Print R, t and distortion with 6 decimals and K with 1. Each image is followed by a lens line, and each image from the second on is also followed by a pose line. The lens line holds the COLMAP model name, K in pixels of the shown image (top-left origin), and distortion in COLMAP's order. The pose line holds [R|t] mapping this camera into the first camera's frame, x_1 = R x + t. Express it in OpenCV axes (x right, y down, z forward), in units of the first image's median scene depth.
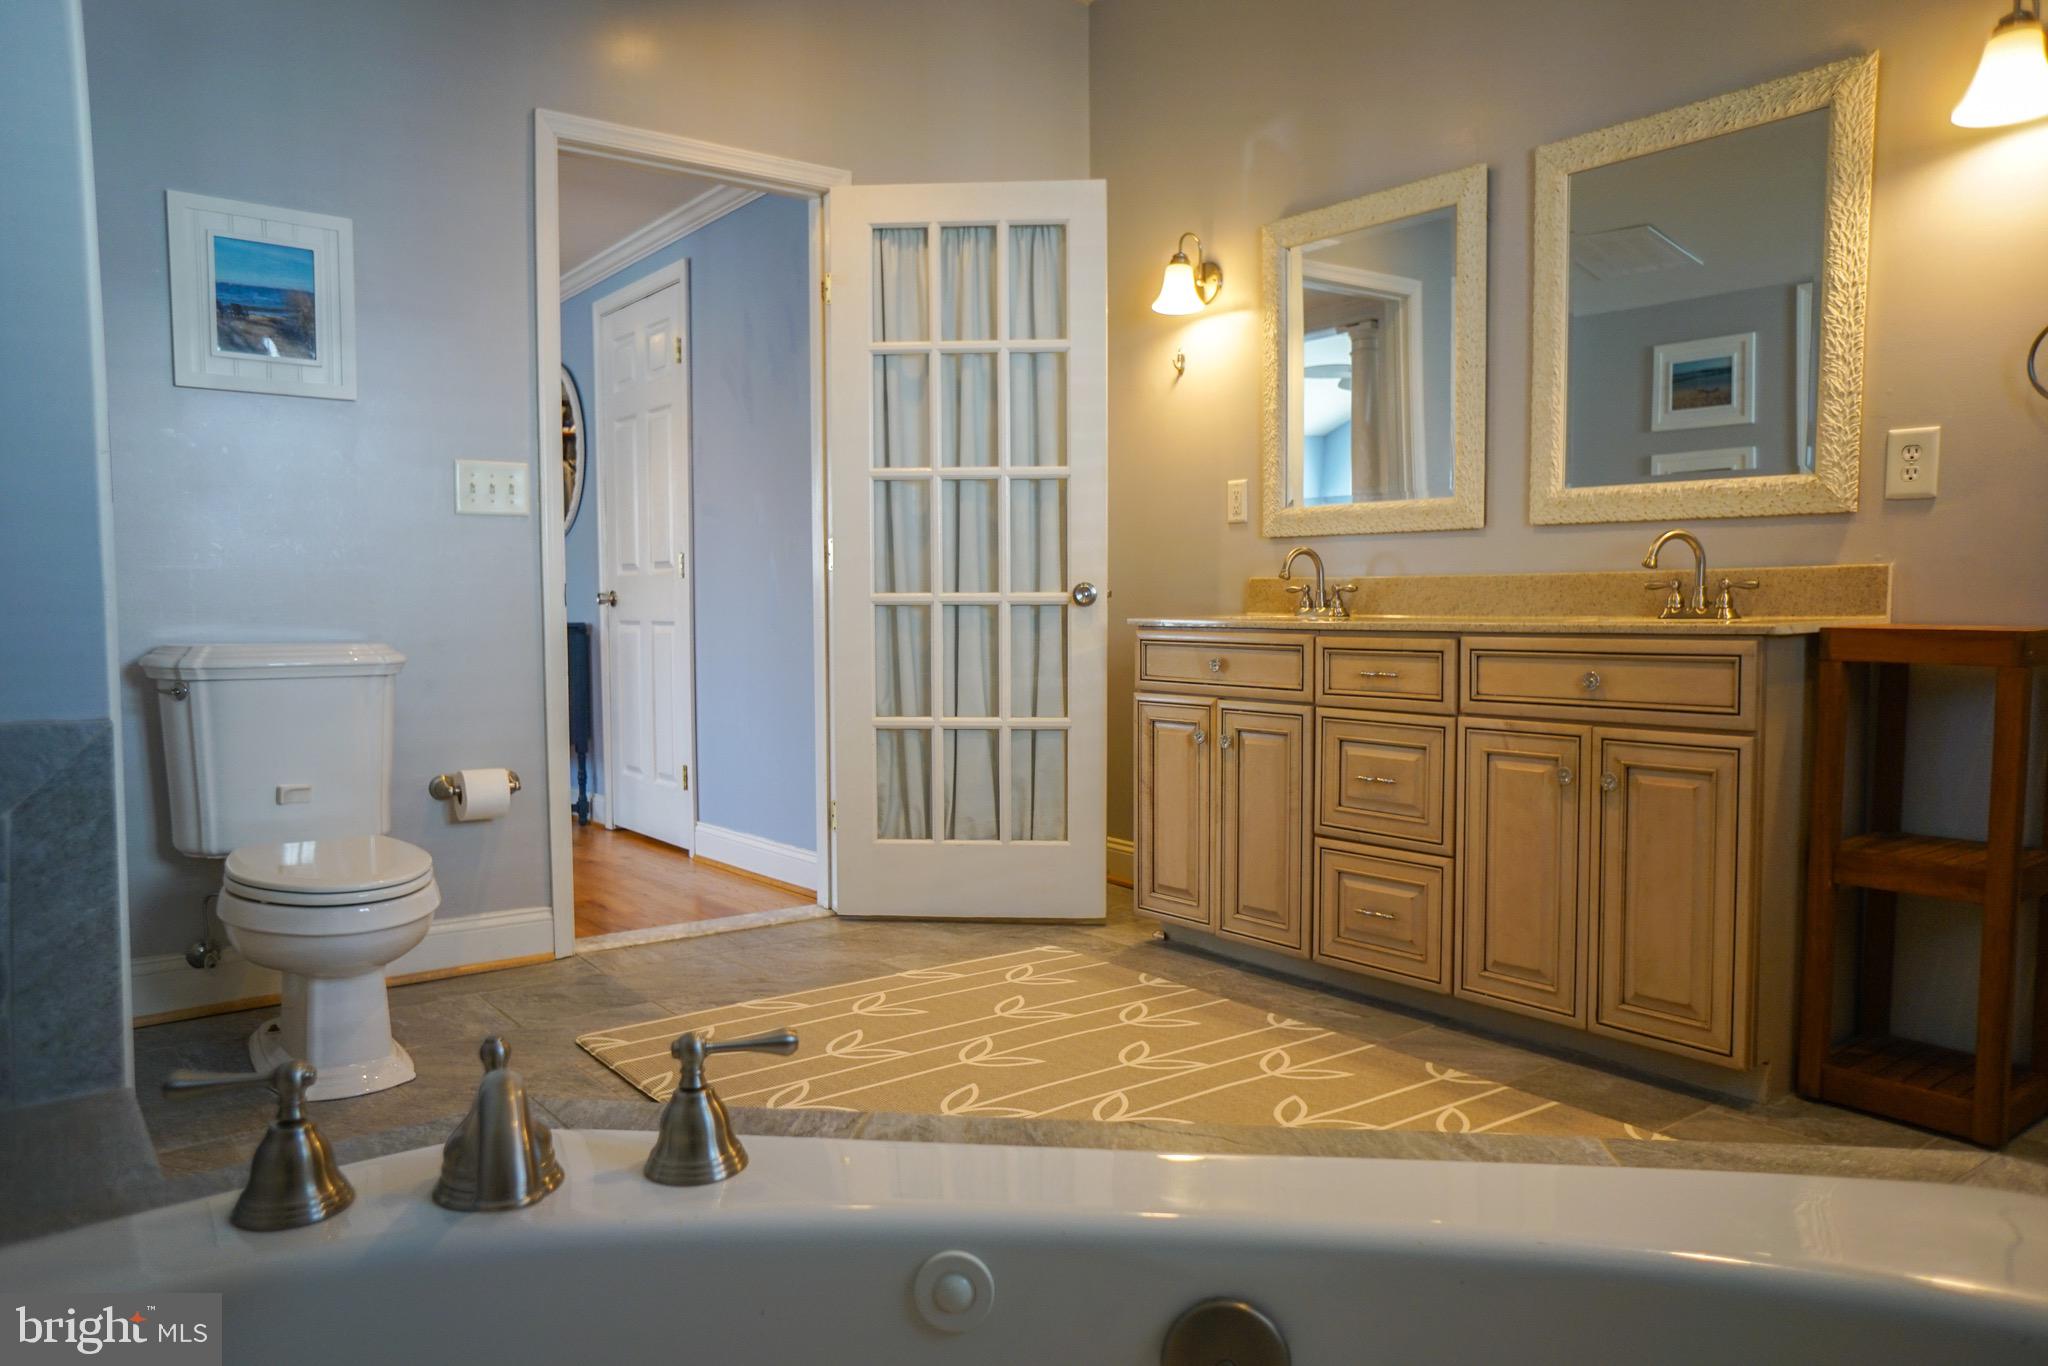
lens RADIAL K [[1396.0, 0, 1020.3], [0, 1396.0, 688.0], [0, 0, 1]] dist [-0.074470, 0.100847]
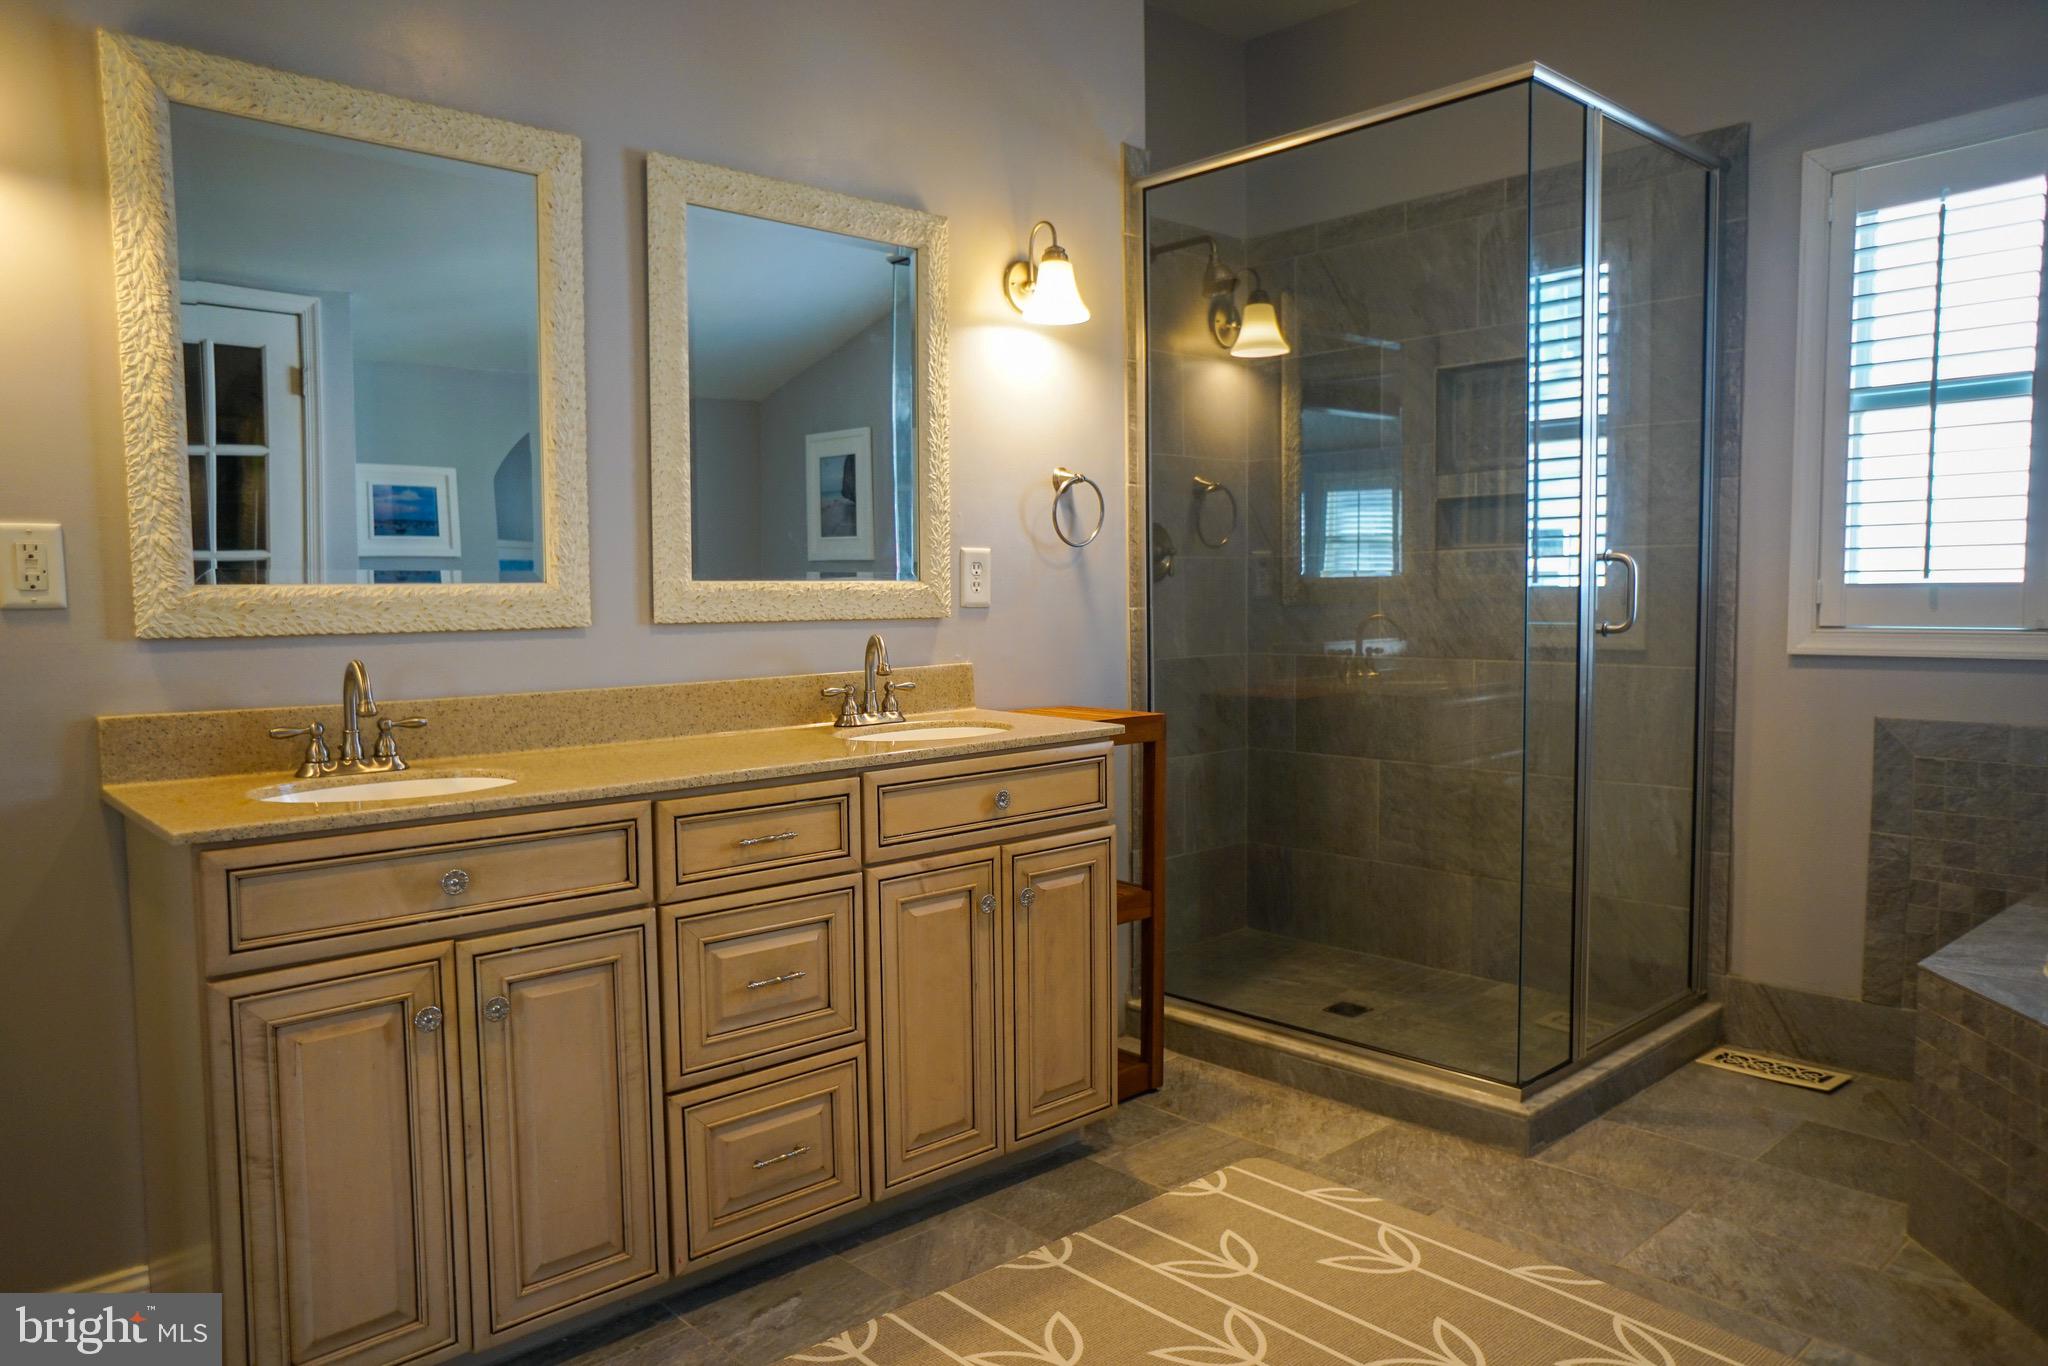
lens RADIAL K [[1396.0, 0, 1020.3], [0, 1396.0, 688.0], [0, 0, 1]] dist [-0.074470, 0.100847]
pose [[-0.082732, -0.067134, 0.994308, -0.502230], [0.074827, 0.994494, 0.073372, -0.139387], [-0.993759, 0.080472, -0.077253, 0.961724]]
